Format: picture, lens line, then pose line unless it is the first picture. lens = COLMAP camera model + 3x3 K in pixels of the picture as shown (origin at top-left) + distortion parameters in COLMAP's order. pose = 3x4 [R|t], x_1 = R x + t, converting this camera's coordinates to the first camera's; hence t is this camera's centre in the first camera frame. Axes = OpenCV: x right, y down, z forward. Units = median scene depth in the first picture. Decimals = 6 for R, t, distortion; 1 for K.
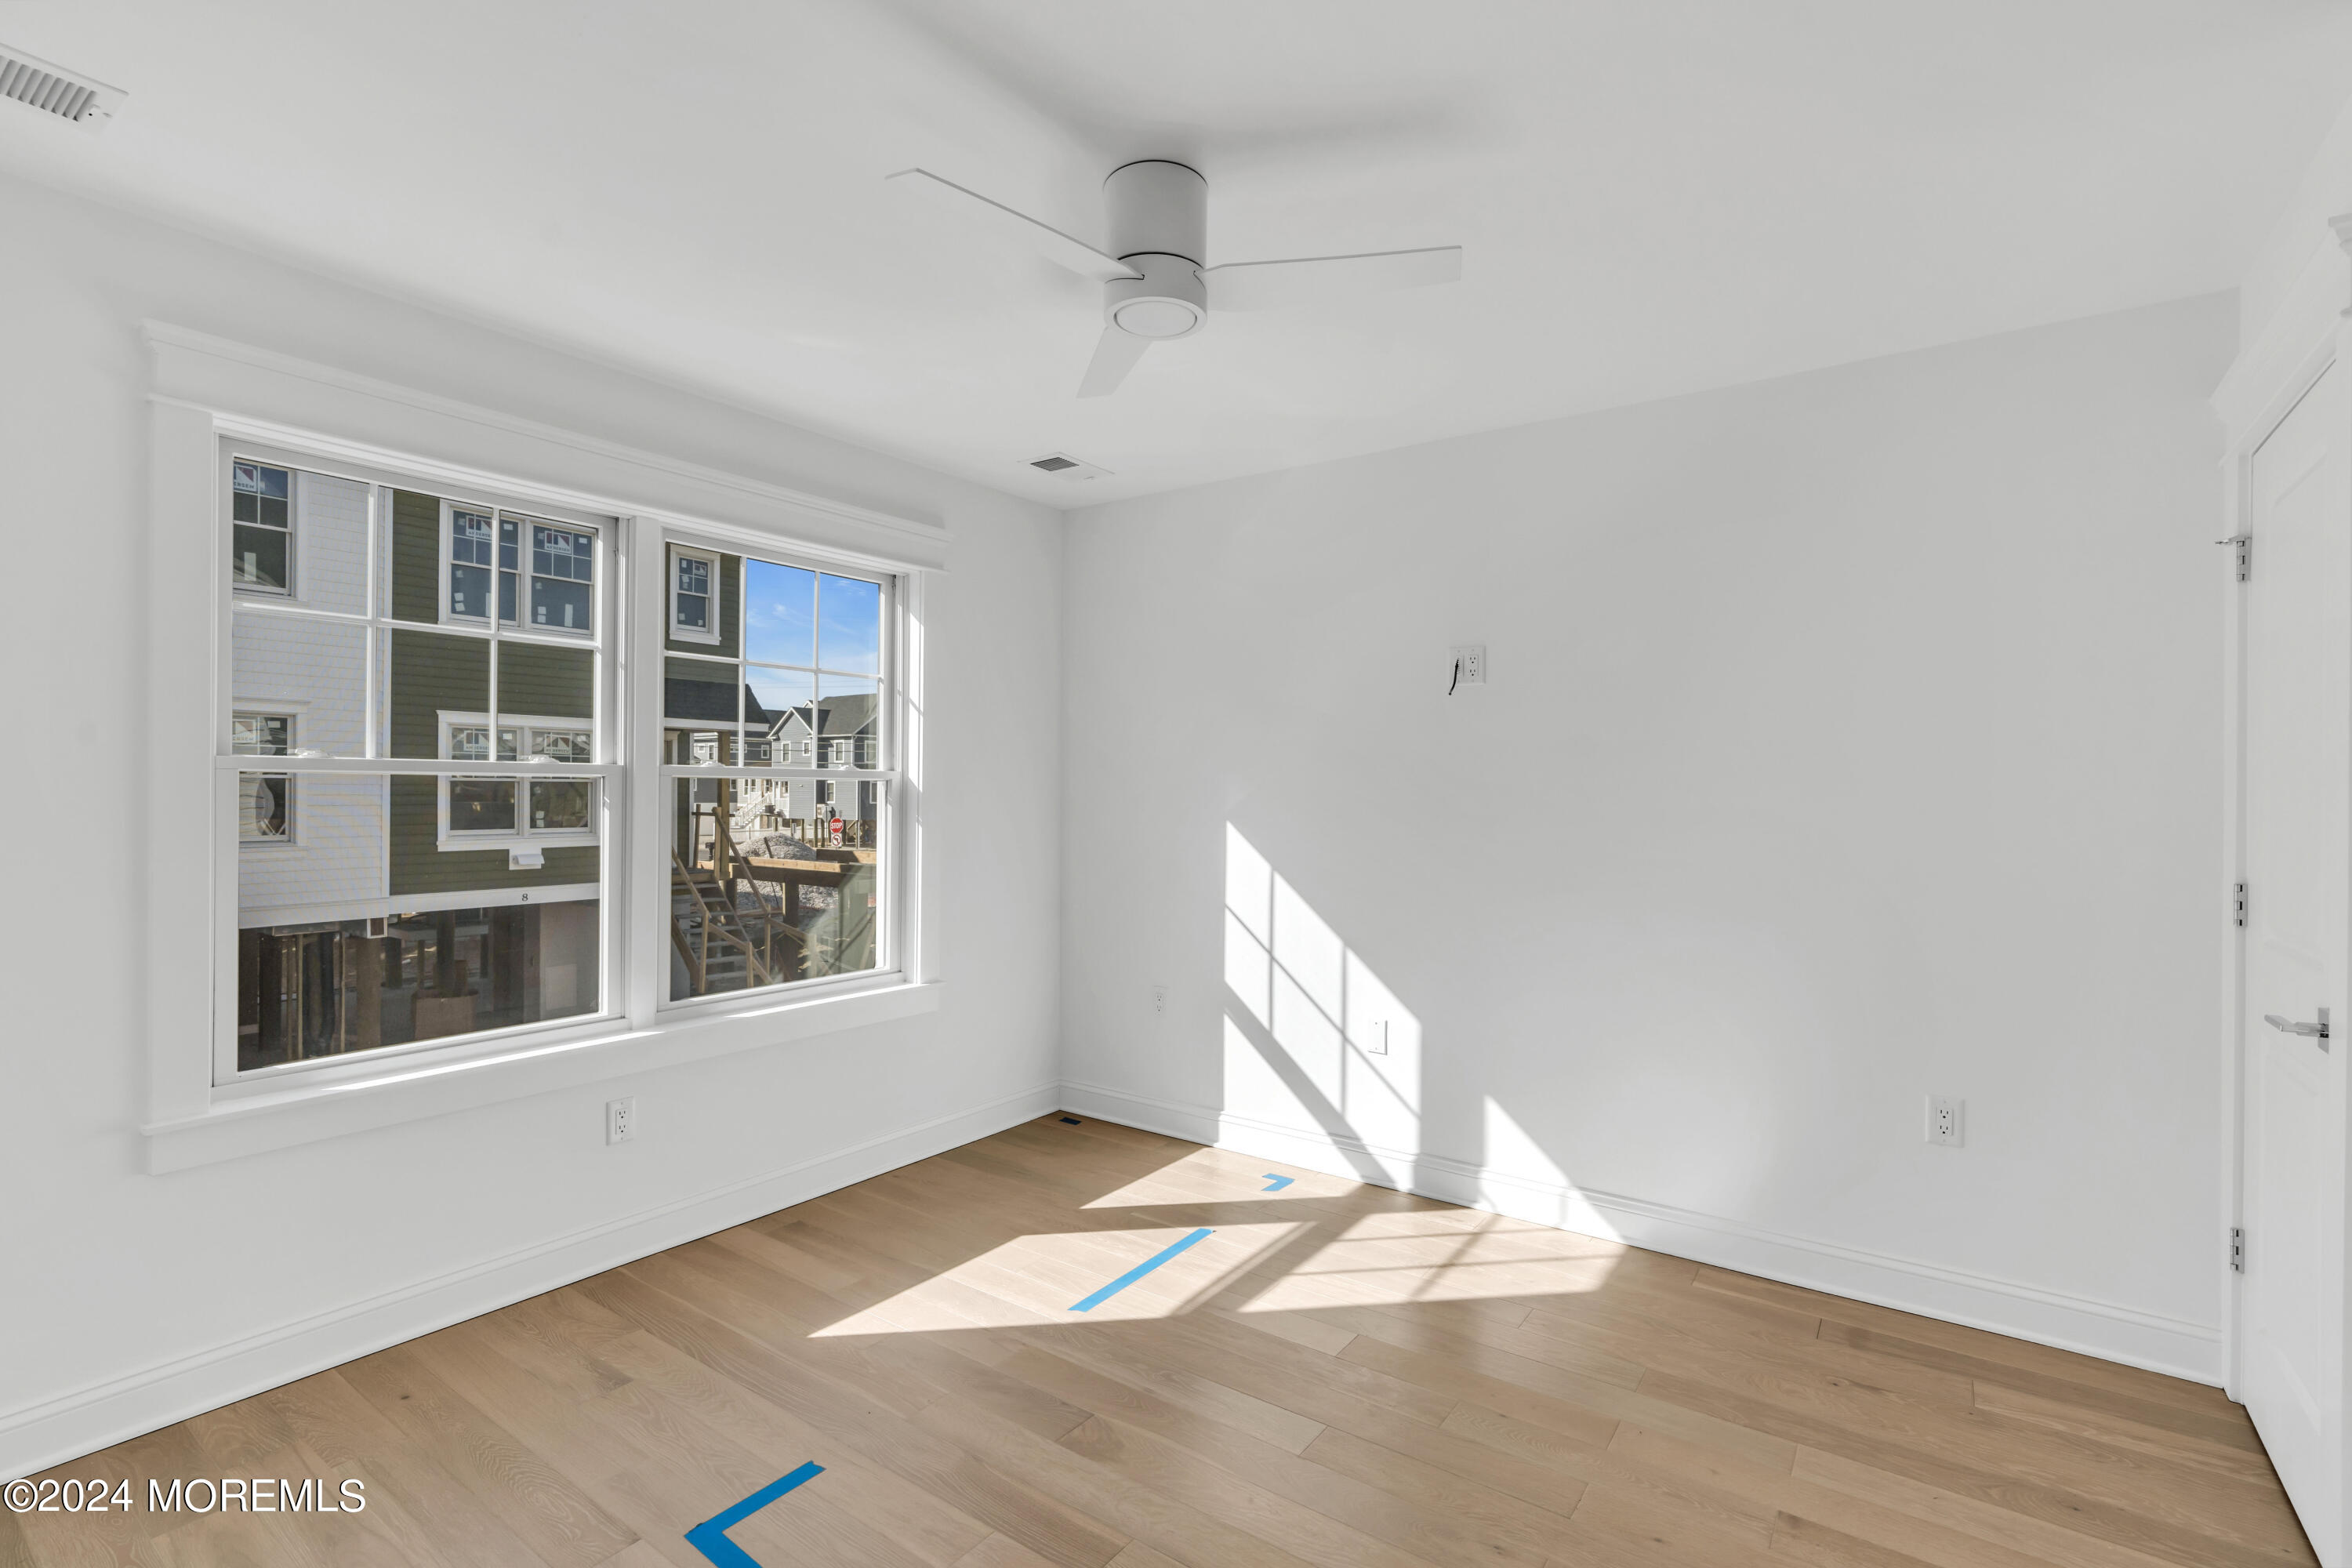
lens RADIAL K [[1074.1, 0, 1177.0], [0, 1074.1, 792.5], [0, 0, 1]] dist [-0.004852, -0.000172]
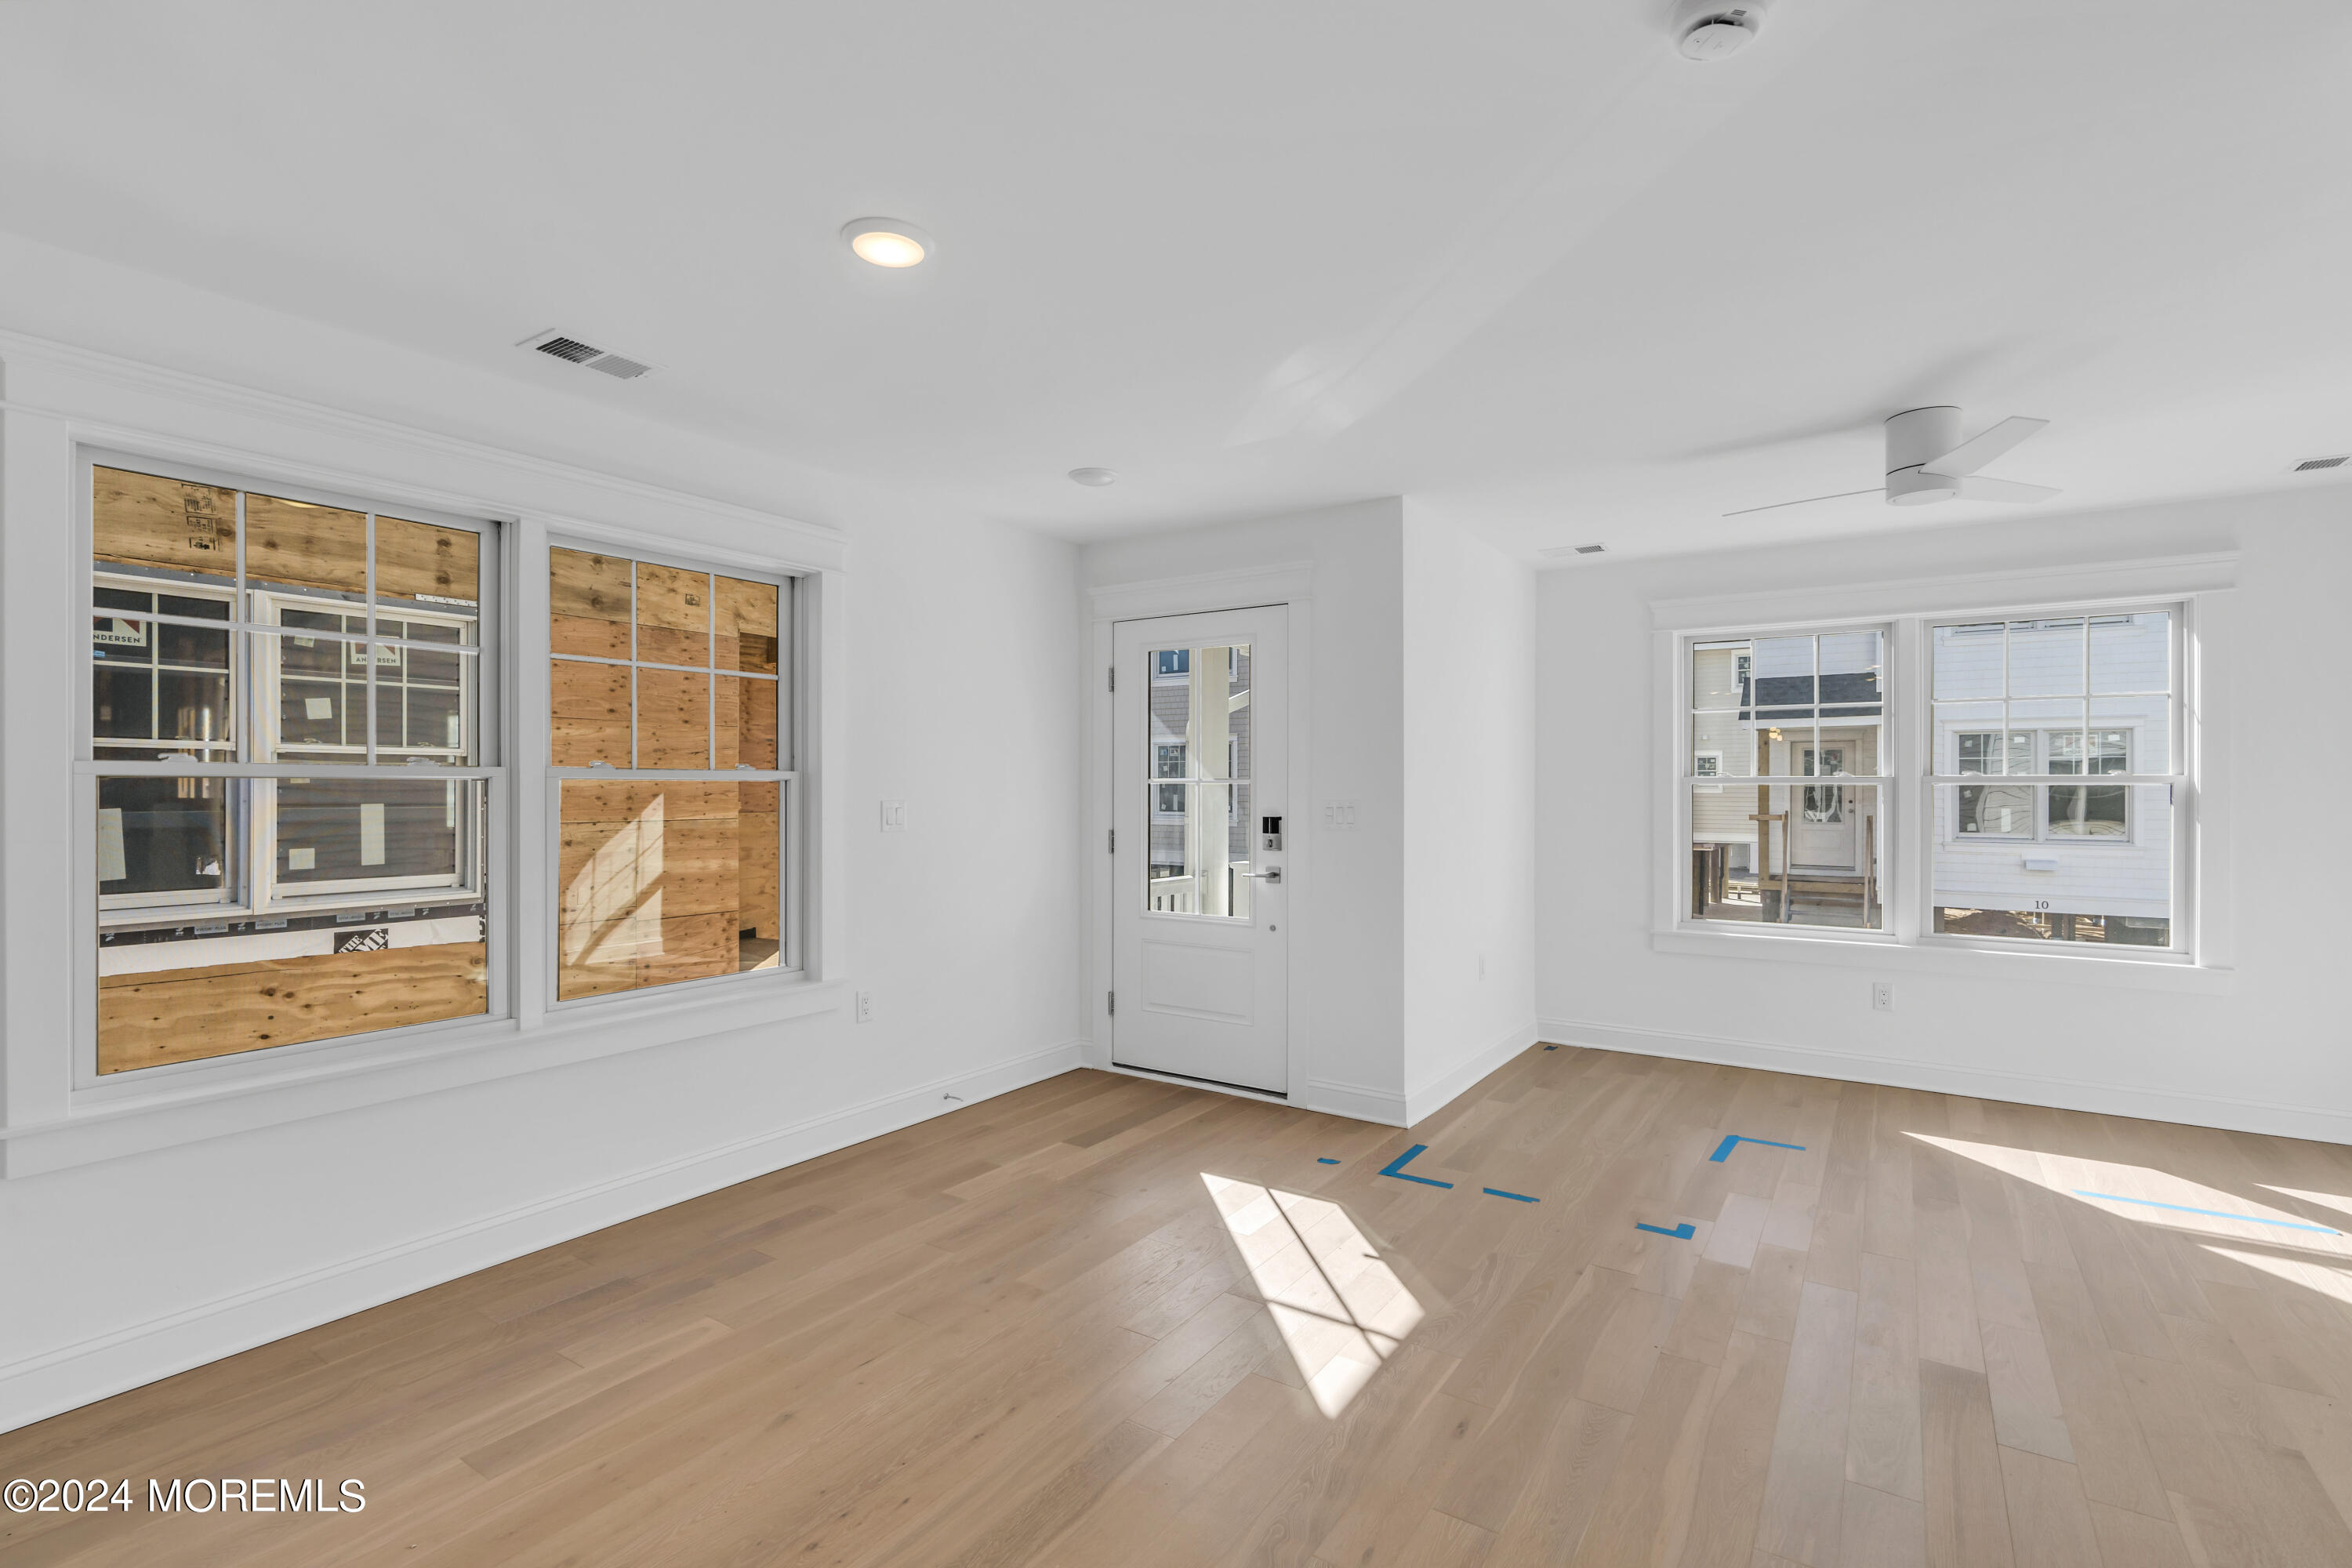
lens RADIAL K [[1074.1, 0, 1175.9], [0, 1074.1, 789.7], [0, 0, 1]] dist [-0.004852, -0.000172]
pose [[0.026860, -0.005944, -0.999622, 1.074034], [-0.003344, 0.999976, -0.006036, 0.006877], [0.999634, 0.003505, 0.026839, -0.113733]]
